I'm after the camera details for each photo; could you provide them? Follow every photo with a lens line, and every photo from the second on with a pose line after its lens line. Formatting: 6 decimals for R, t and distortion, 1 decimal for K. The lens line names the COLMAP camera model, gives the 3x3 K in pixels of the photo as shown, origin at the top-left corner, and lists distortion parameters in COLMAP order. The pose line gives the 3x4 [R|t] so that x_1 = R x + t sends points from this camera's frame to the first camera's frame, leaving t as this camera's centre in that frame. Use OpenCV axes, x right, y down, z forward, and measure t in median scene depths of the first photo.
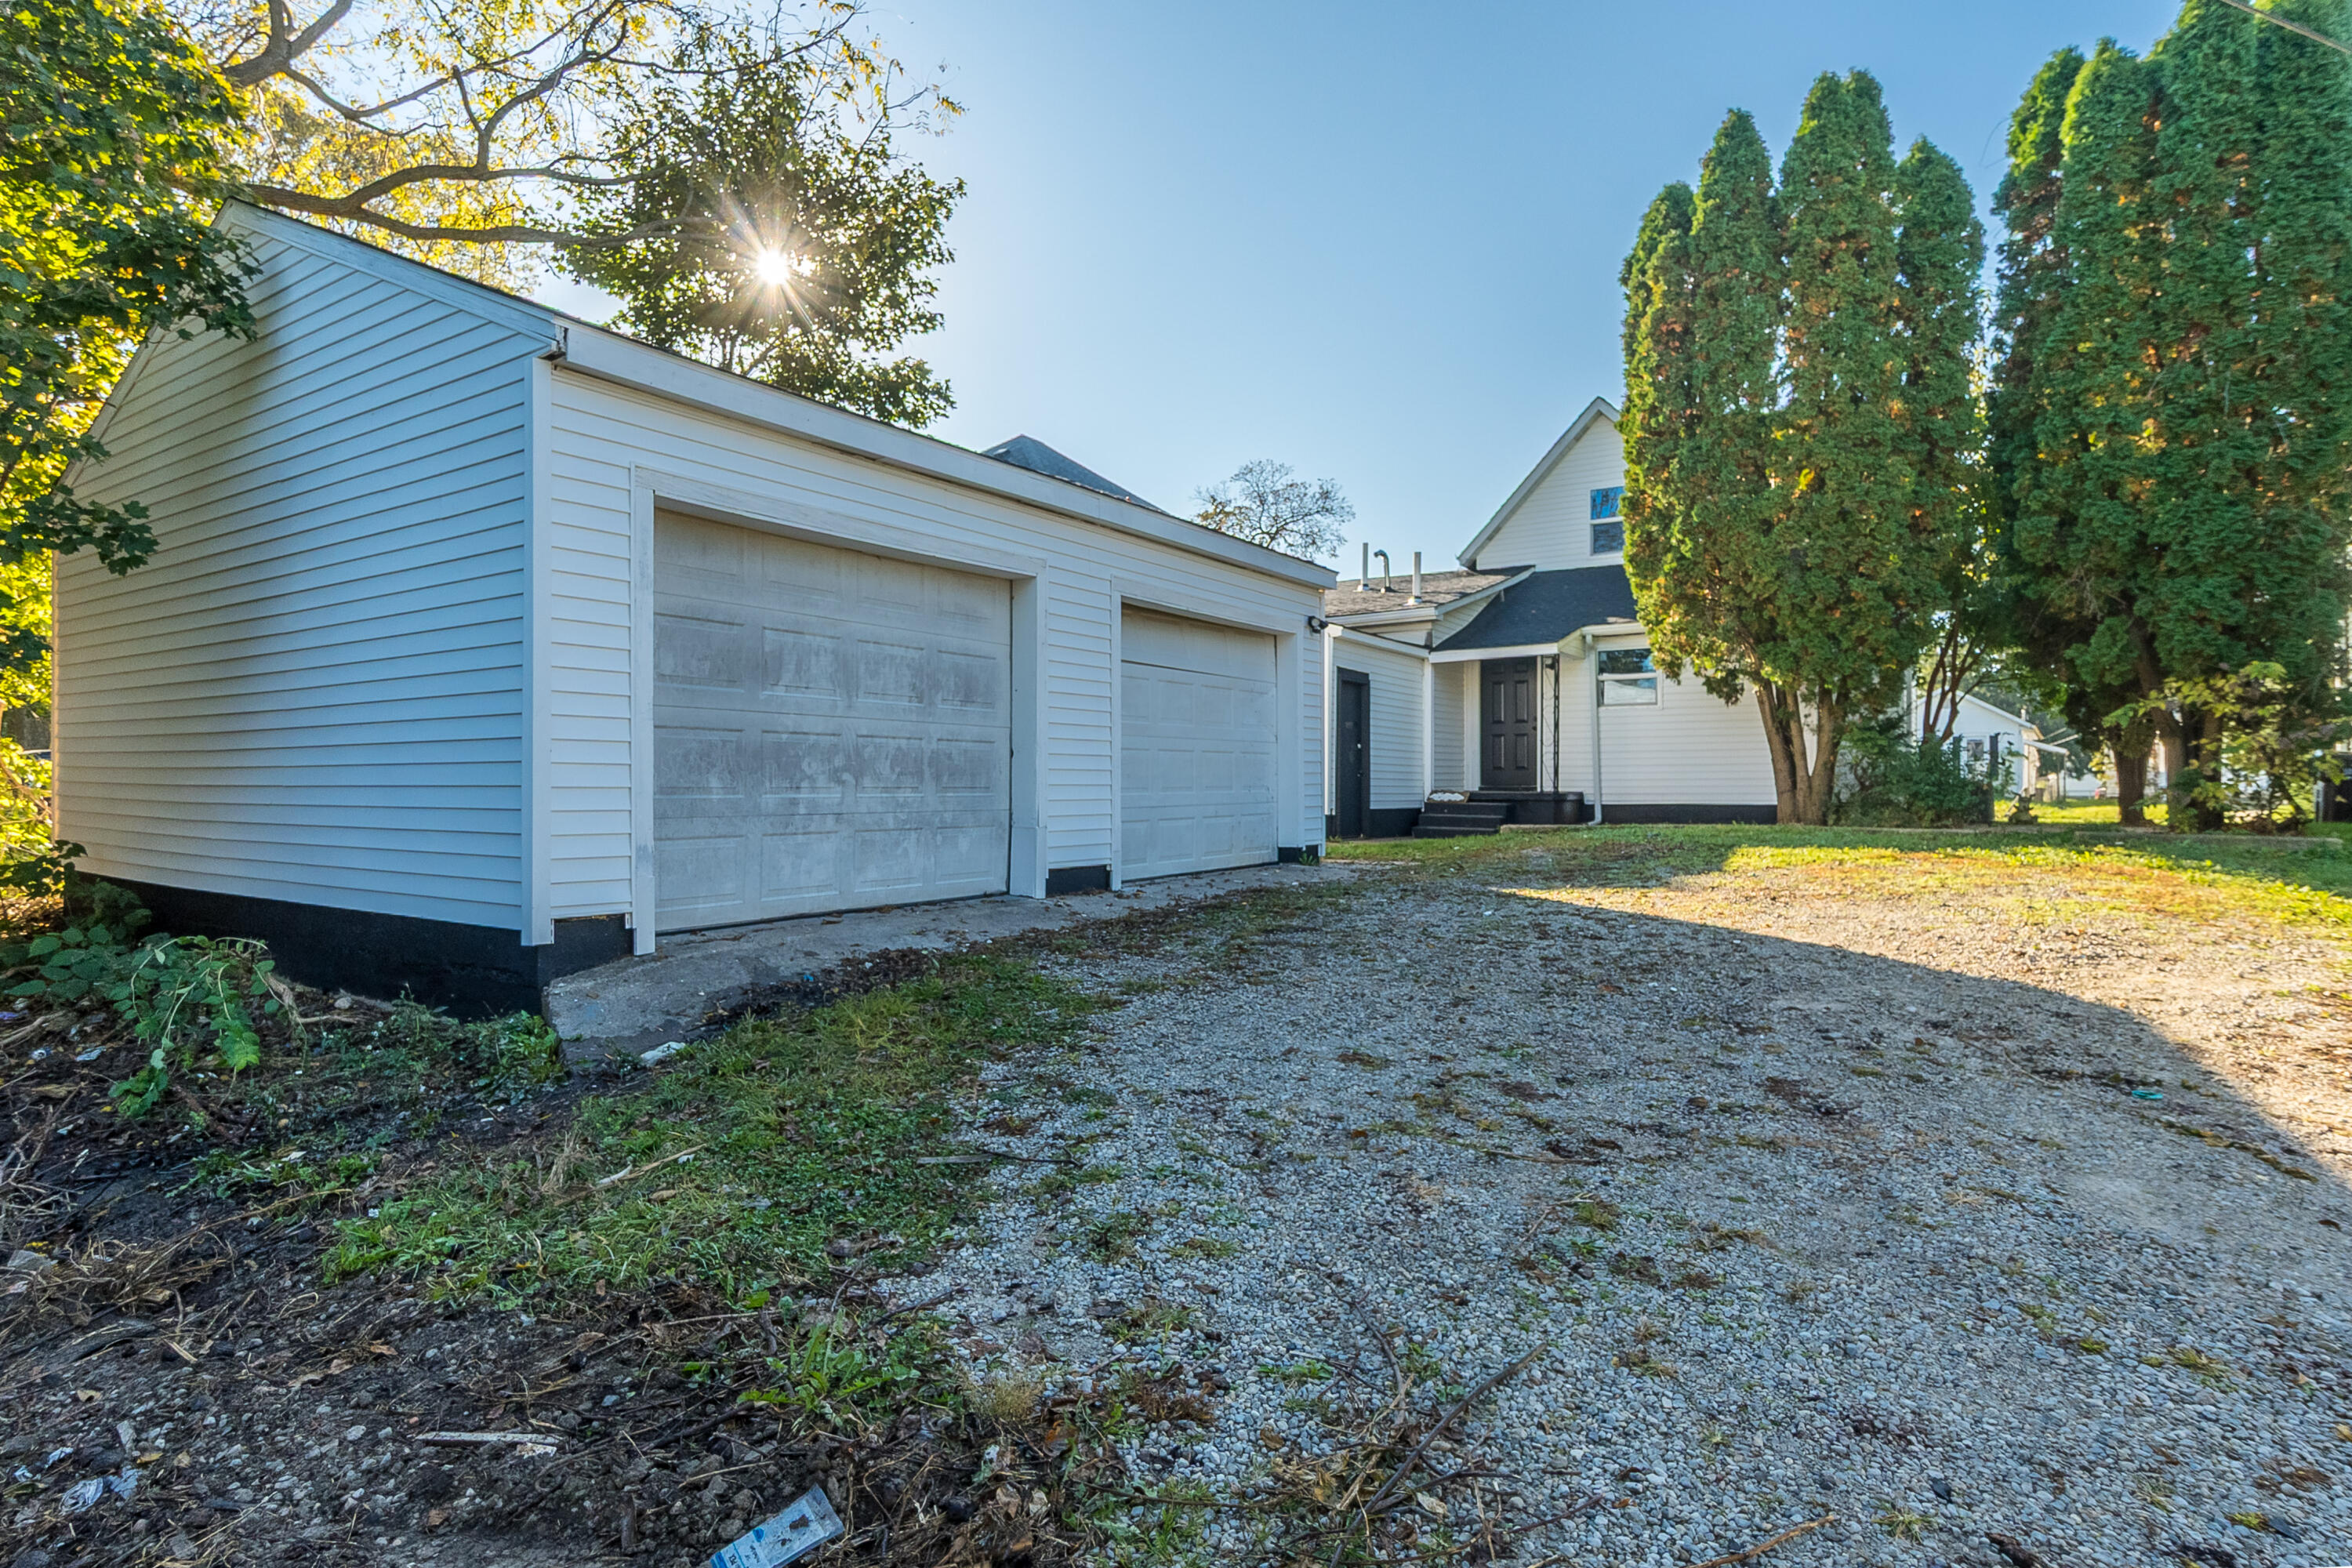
lens RADIAL K [[1225.7, 0, 1183.0], [0, 1225.7, 791.5], [0, 0, 1]] dist [0.000251, 0.000030]
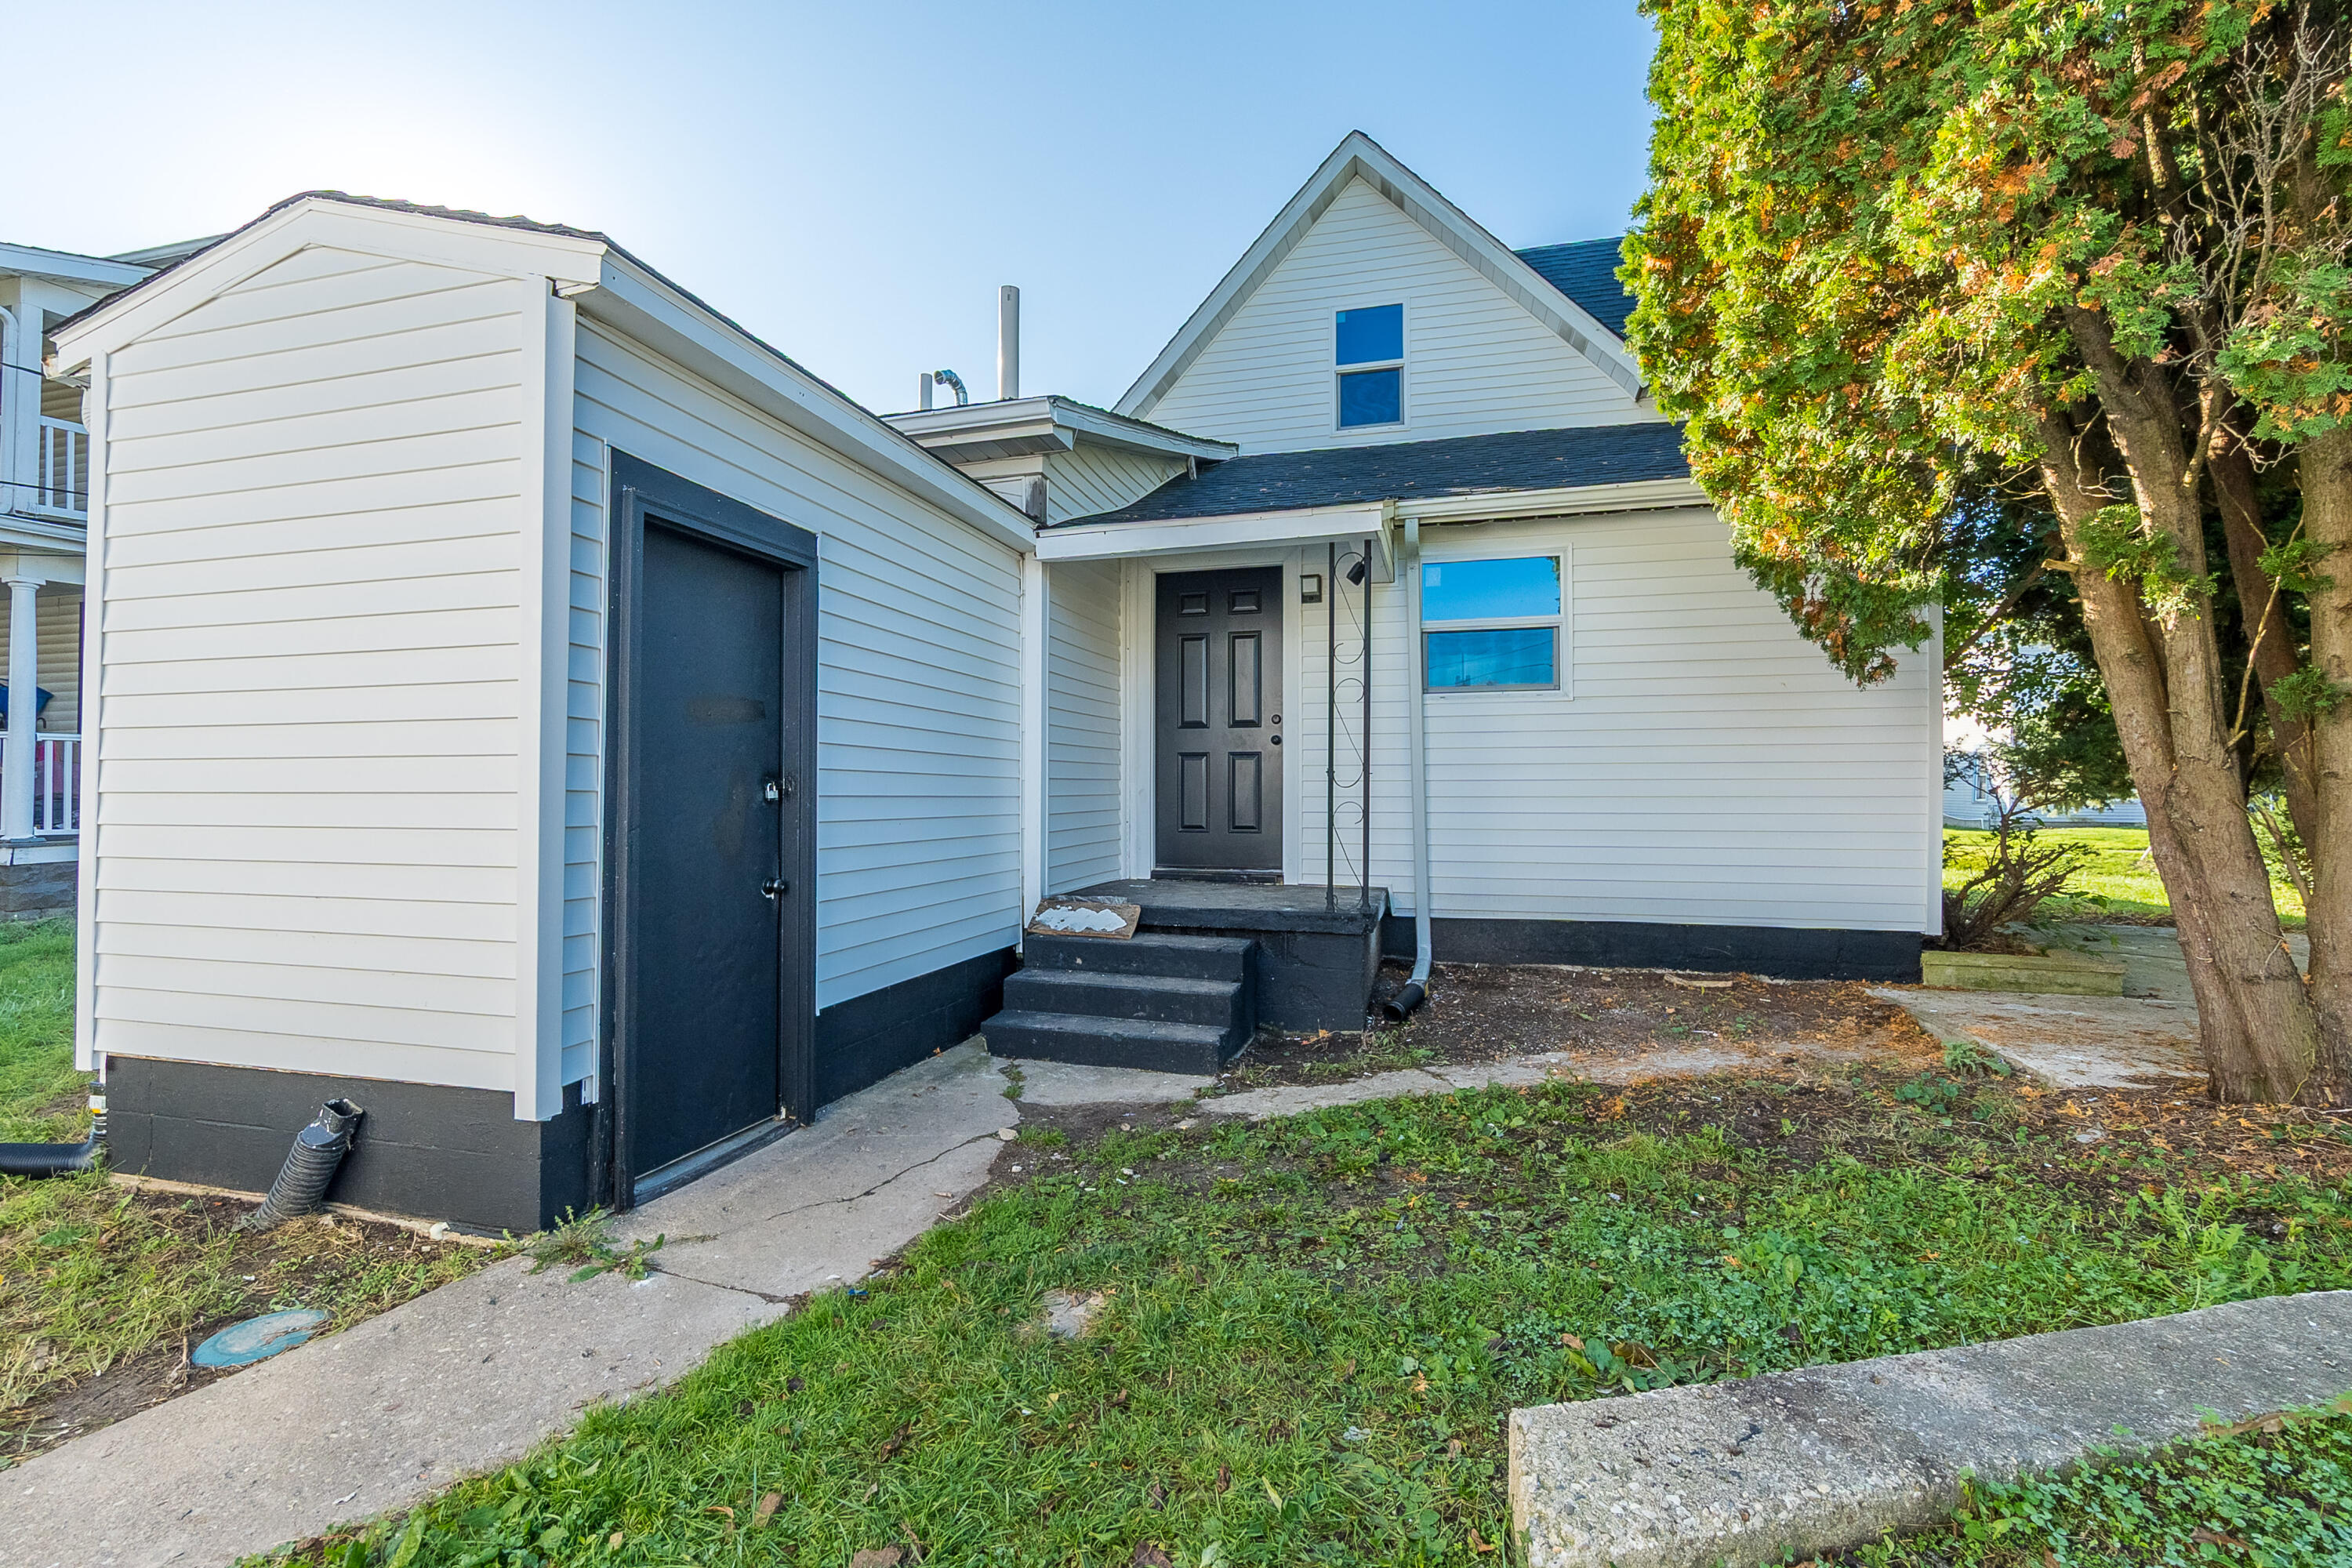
lens RADIAL K [[1002.8, 0, 1179.7], [0, 1002.8, 786.3], [0, 0, 1]] dist [0.012971, 0.000469]
pose [[0.951086, 0.005303, 0.308880, 0.147749], [-0.003183, 0.999968, -0.007367, -0.032774], [-0.308909, 0.006024, 0.951073, 0.693219]]
